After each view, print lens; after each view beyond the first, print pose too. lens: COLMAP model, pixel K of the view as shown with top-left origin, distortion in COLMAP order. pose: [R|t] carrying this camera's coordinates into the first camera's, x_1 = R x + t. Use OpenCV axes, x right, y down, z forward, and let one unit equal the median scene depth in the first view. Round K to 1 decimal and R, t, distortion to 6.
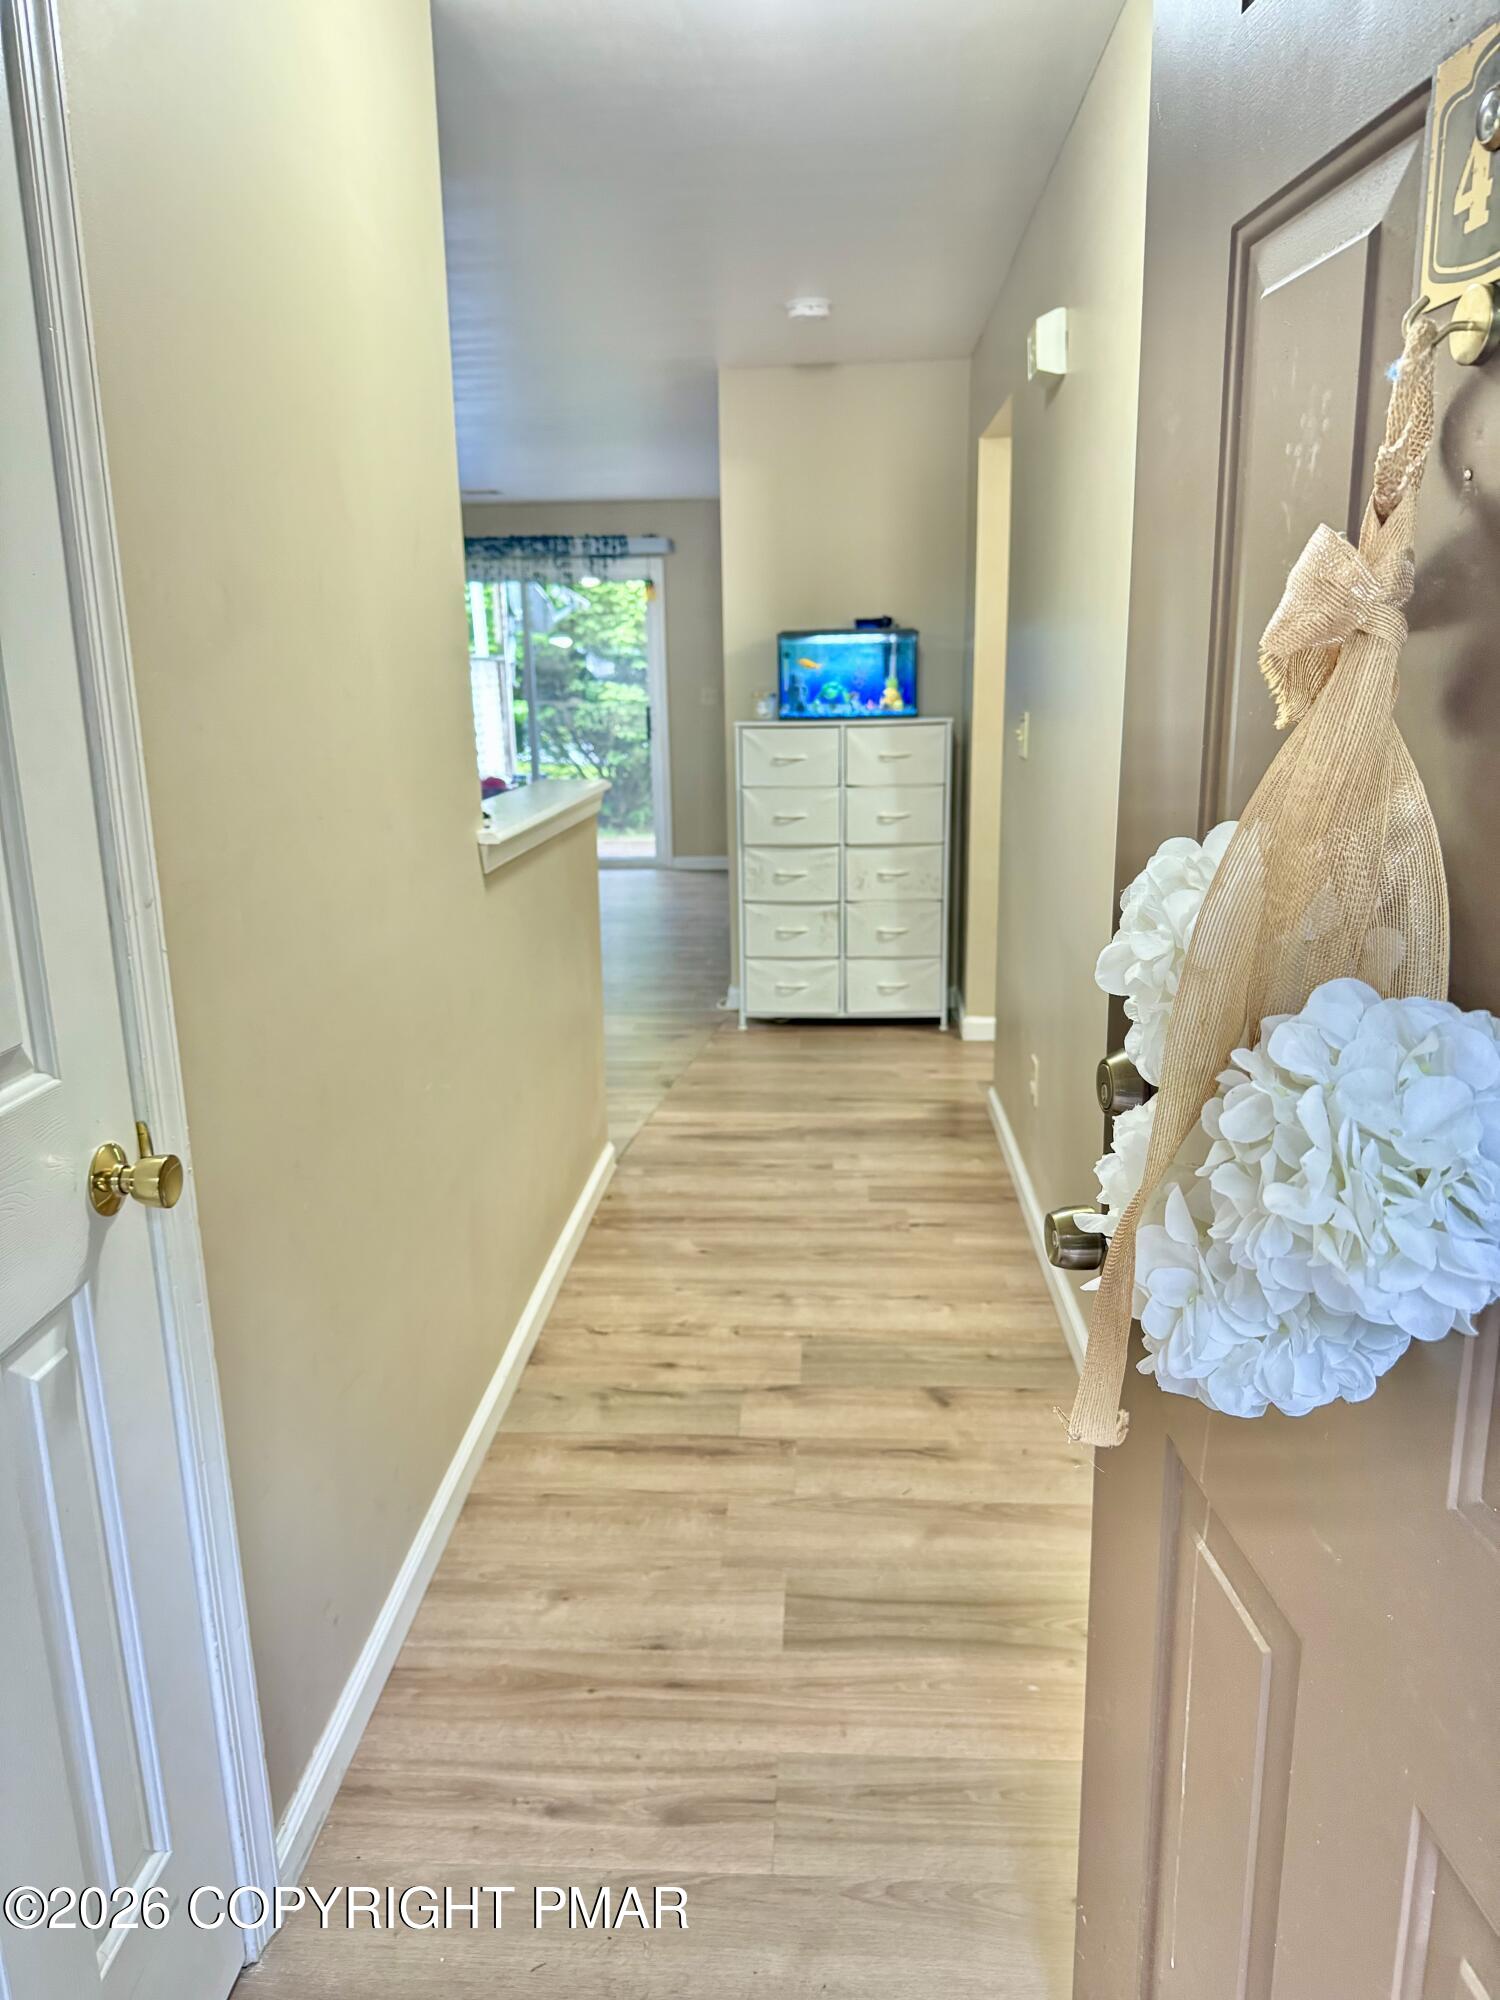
lens RADIAL K [[1424.8, 0, 774.6], [0, 1424.8, 1055.8], [0, 0, 1]] dist [0.029652, -0.001636]
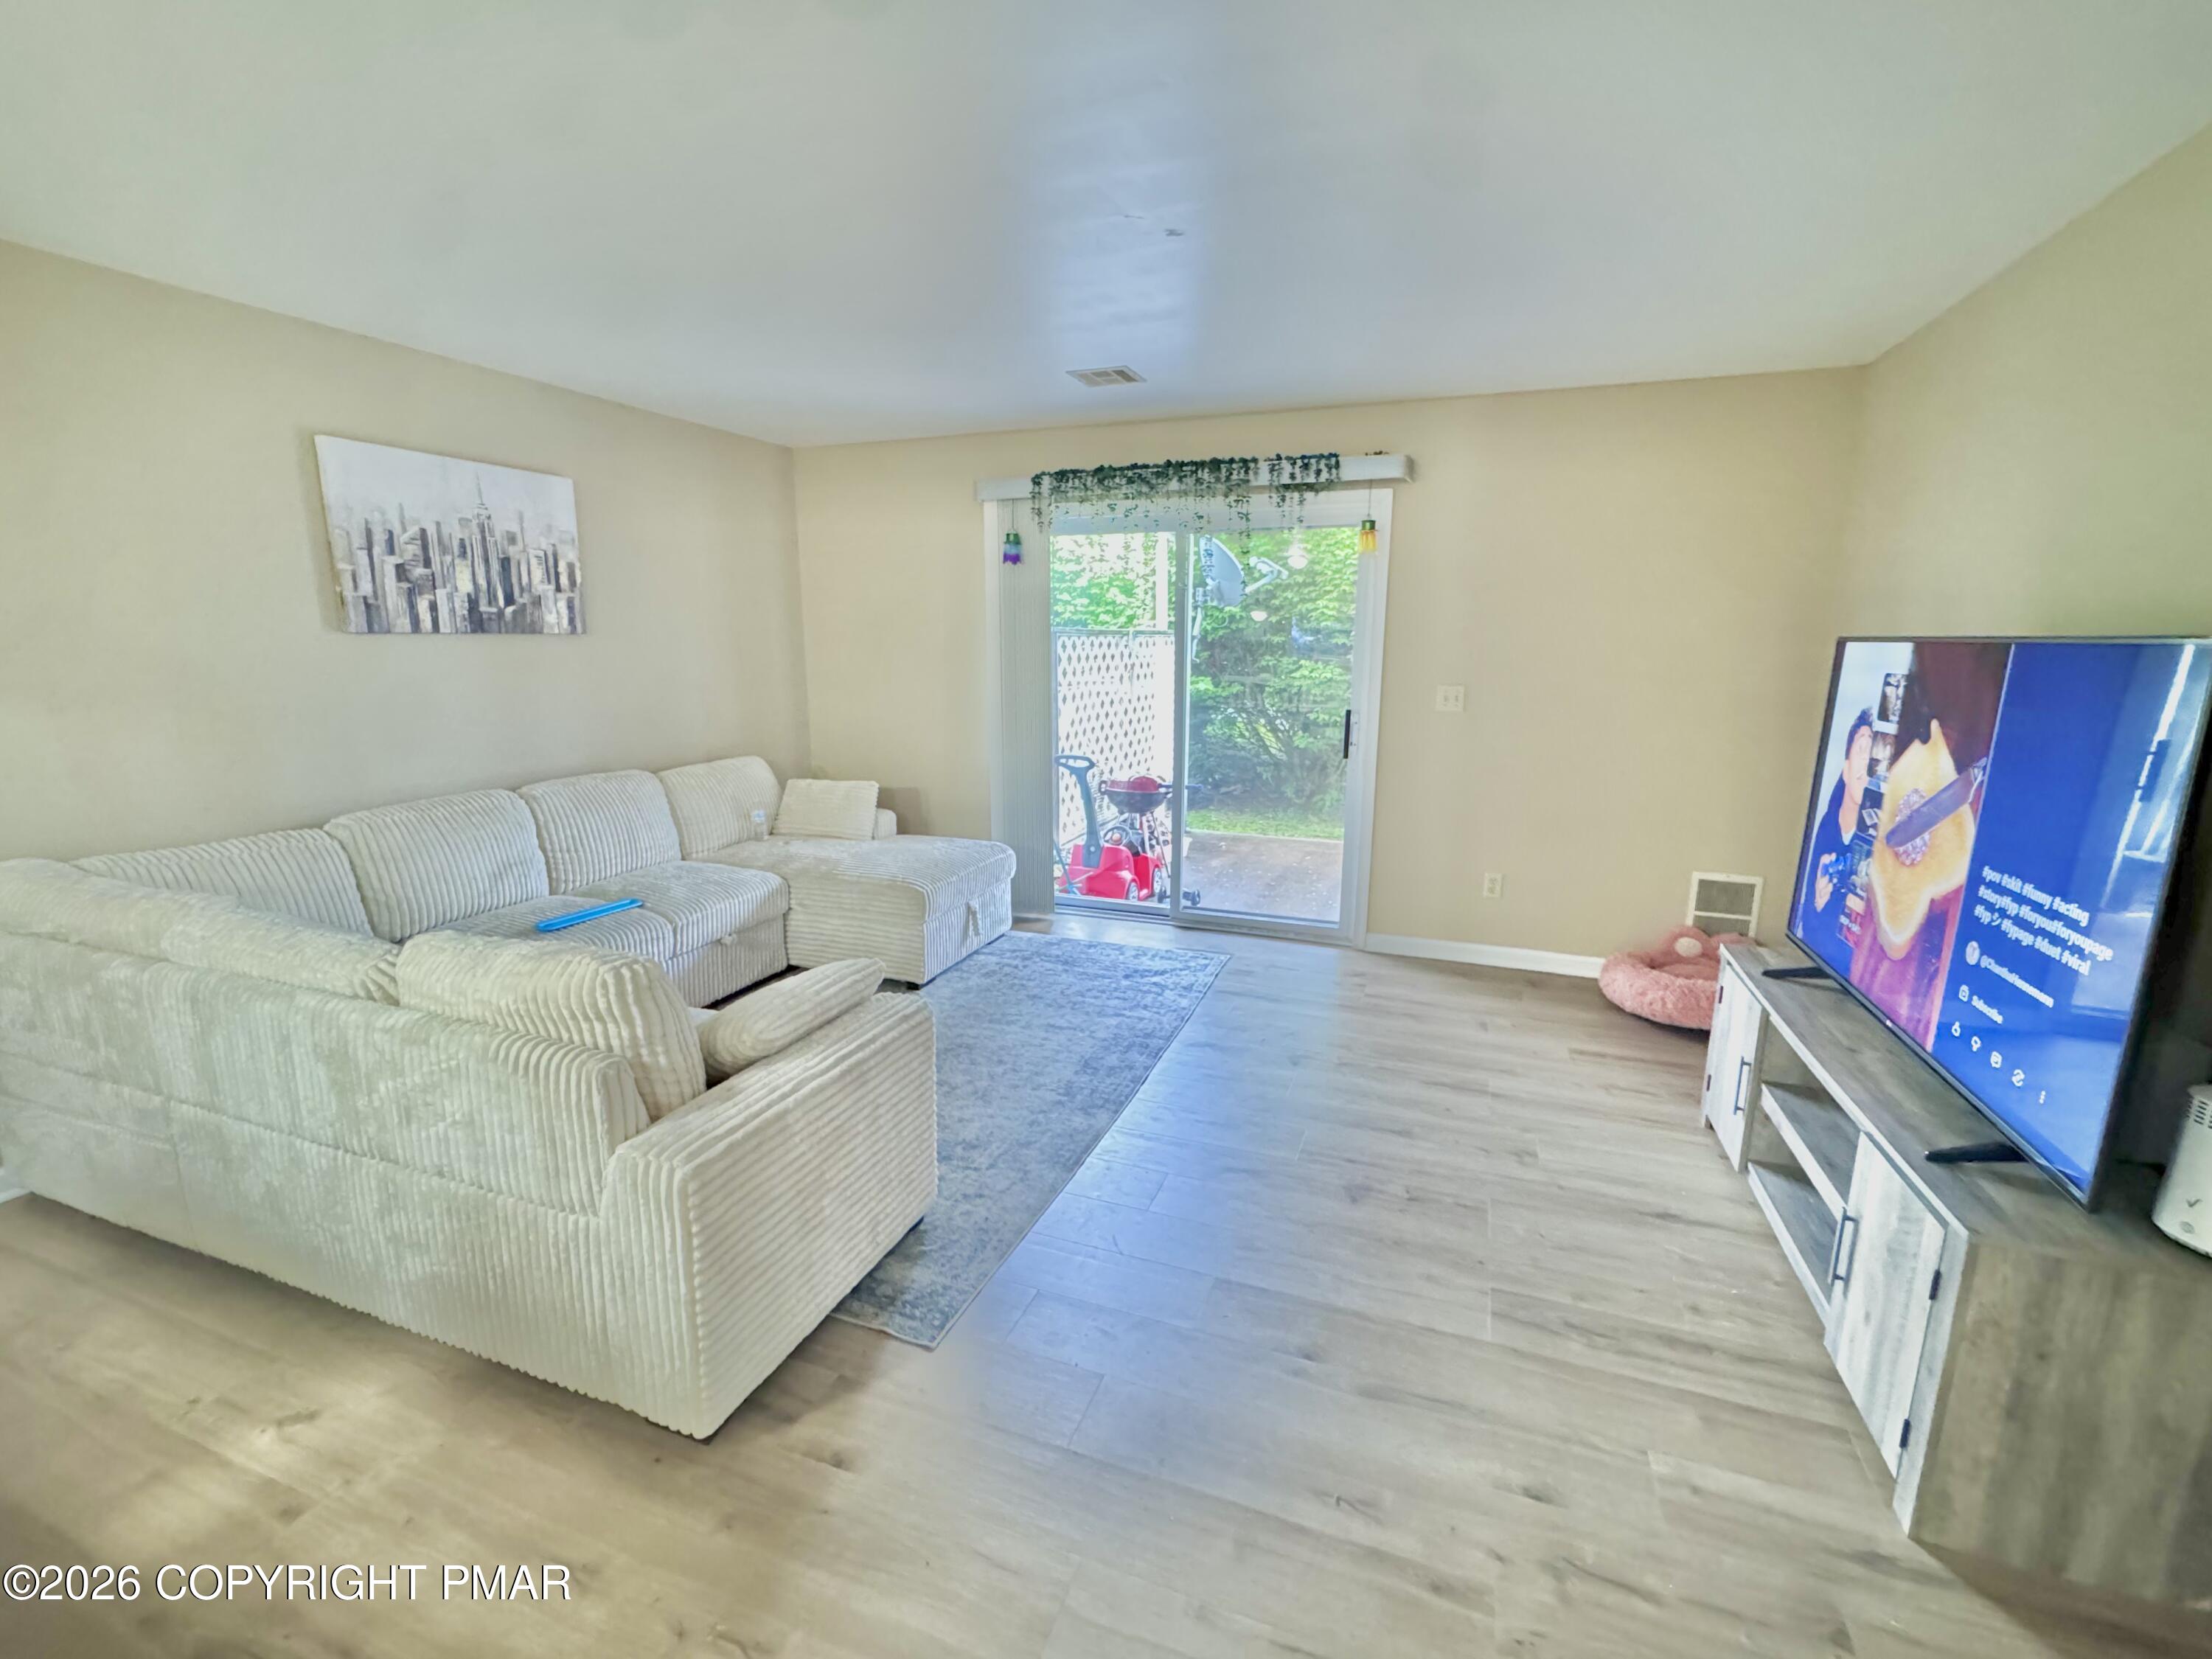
lens RADIAL K [[973.1, 0, 1101.0], [0, 973.1, 833.5], [0, 0, 1]] dist [-0.002244, -0.000789]
pose [[0.947292, 0.081607, -0.309802, -0.055511], [-0.100355, 0.993932, -0.045039, -0.162956], [0.304247, 0.073756, 0.949734, 0.563490]]
